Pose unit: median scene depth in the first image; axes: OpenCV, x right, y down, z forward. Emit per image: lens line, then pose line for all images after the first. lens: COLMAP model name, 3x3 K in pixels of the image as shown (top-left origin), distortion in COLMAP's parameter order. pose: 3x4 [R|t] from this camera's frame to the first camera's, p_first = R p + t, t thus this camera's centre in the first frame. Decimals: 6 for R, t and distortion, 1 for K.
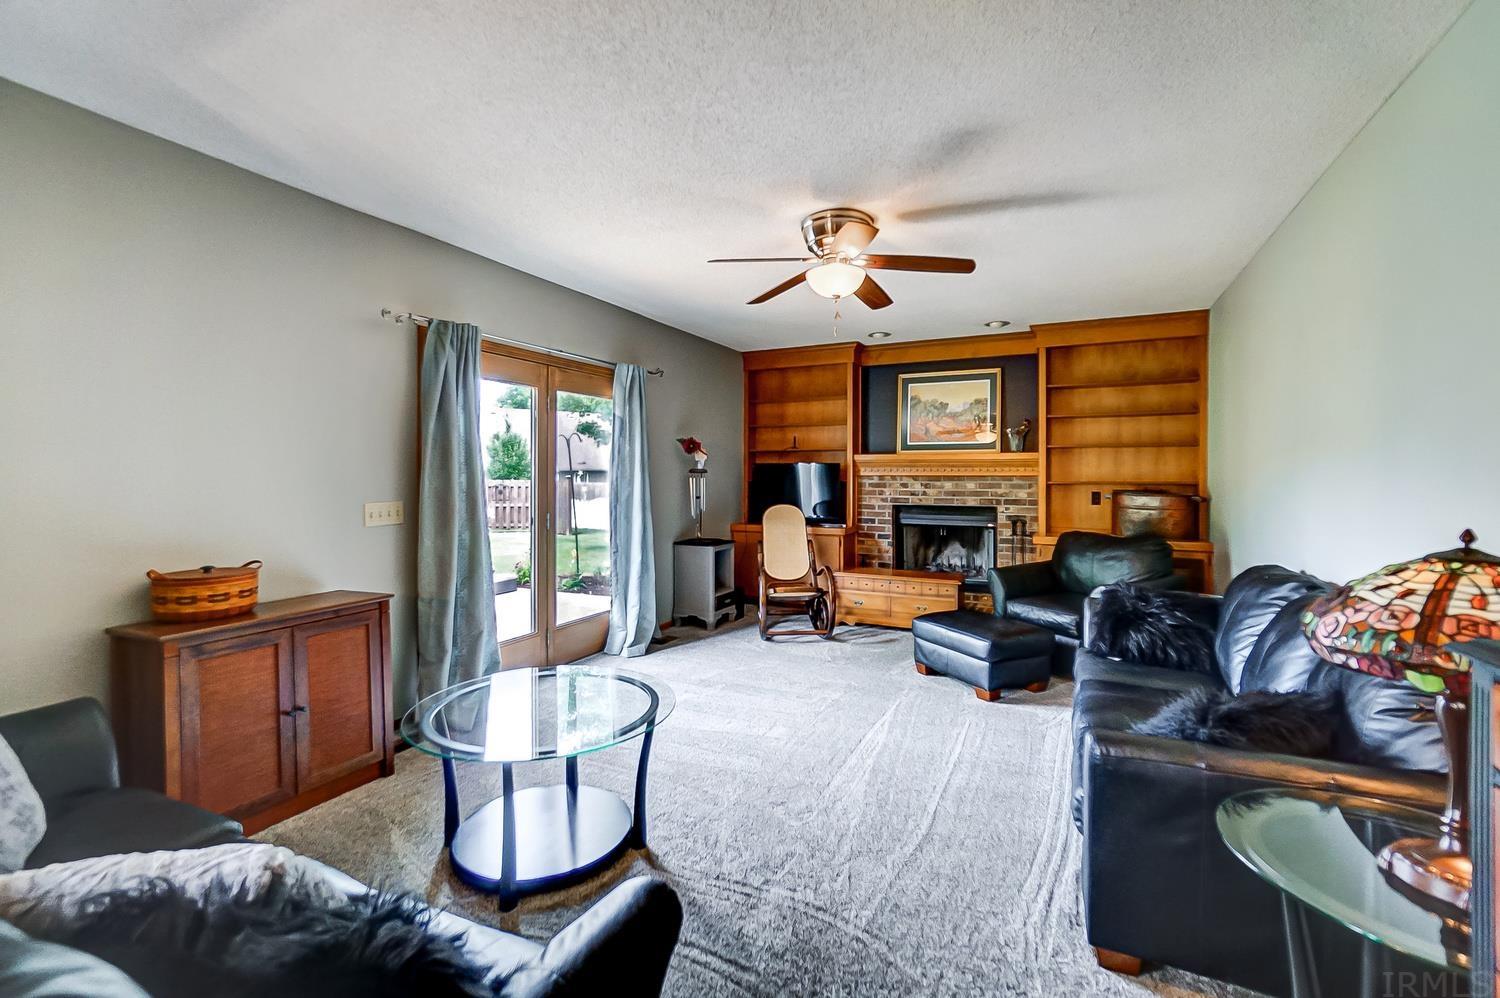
lens RADIAL K [[655.9, 0, 746.0], [0, 655.9, 480.9], [0, 0, 1]] dist [0.000120, 0.000655]
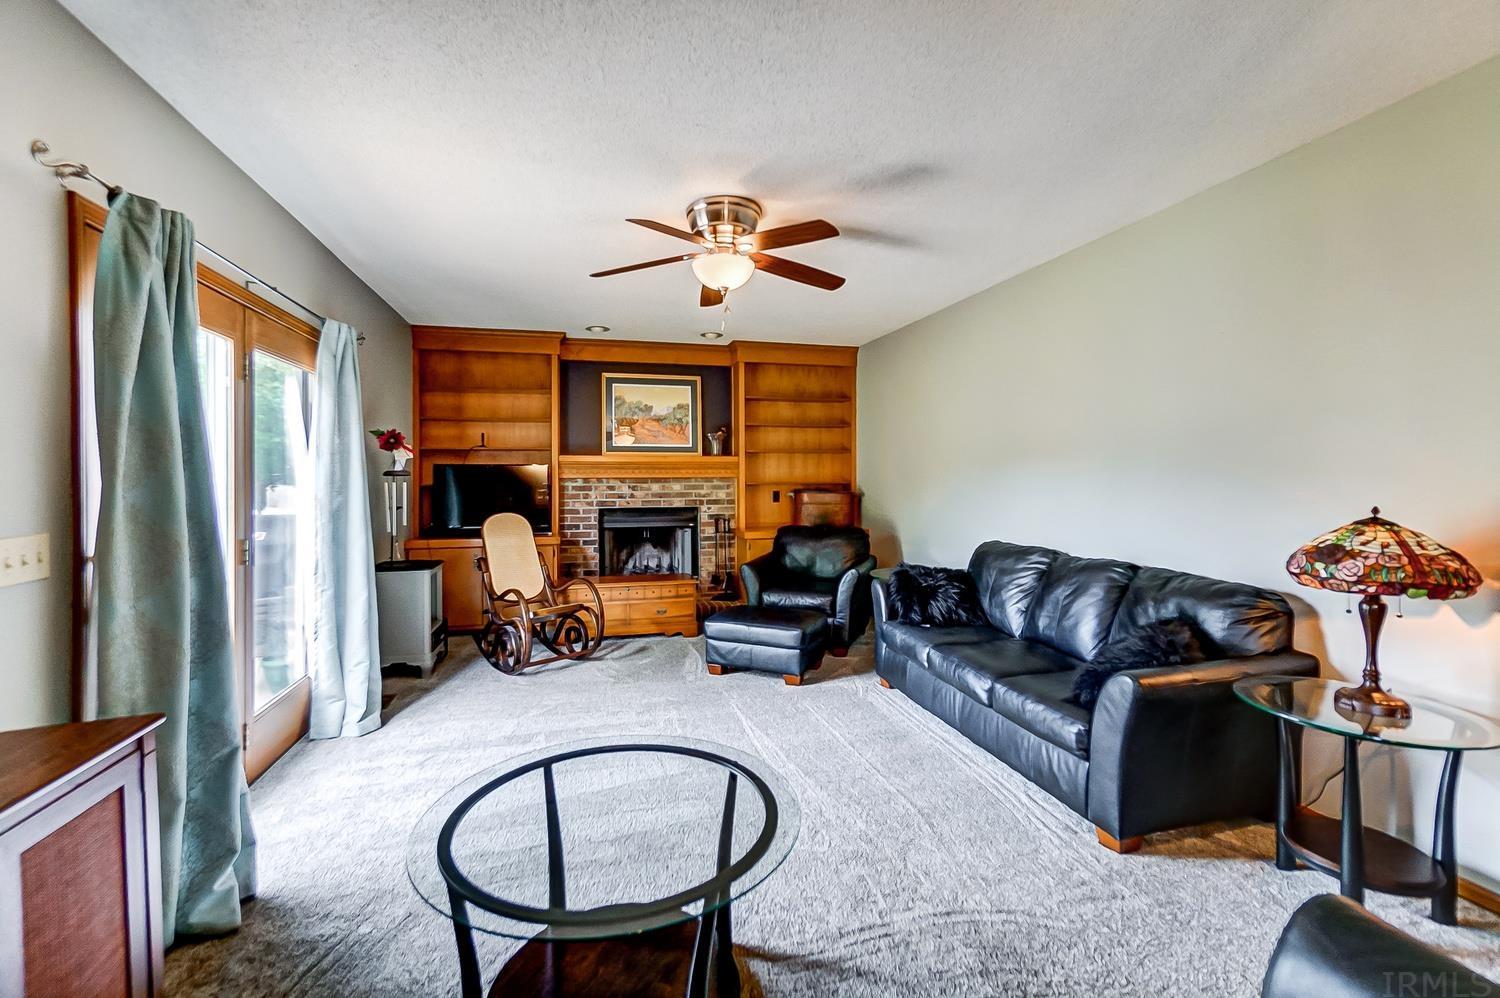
lens RADIAL K [[655.9, 0, 746.0], [0, 655.9, 480.9], [0, 0, 1]] dist [0.000120, 0.000655]
pose [[0.758213, -0.008907, 0.651946, -0.267914], [0.010725, 0.999942, 0.001188, -0.003035], [-0.651919, 0.006092, 0.758264, 0.154876]]
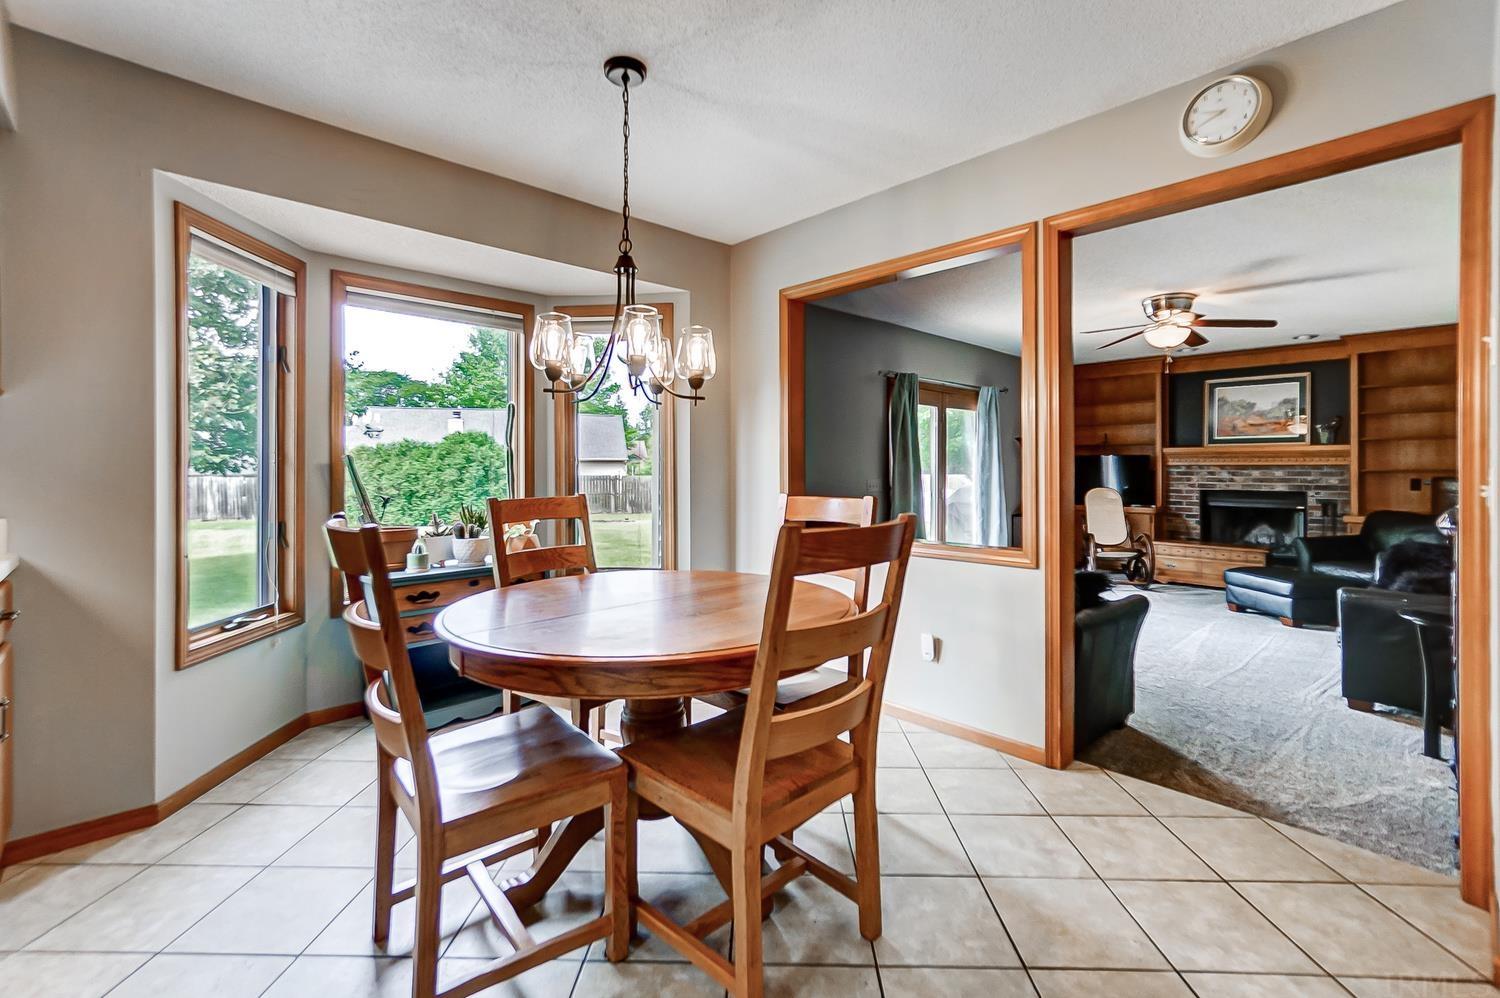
lens RADIAL K [[665.4, 0, 750.1], [0, 665.4, 467.5], [0, 0, 1]] dist [0.001791, 0.000674]
pose [[0.939126, 0.000081, -0.343572, -0.145954], [-0.003767, 0.999942, -0.010060, 0.012933], [0.343551, 0.010741, 0.939073, -0.475258]]
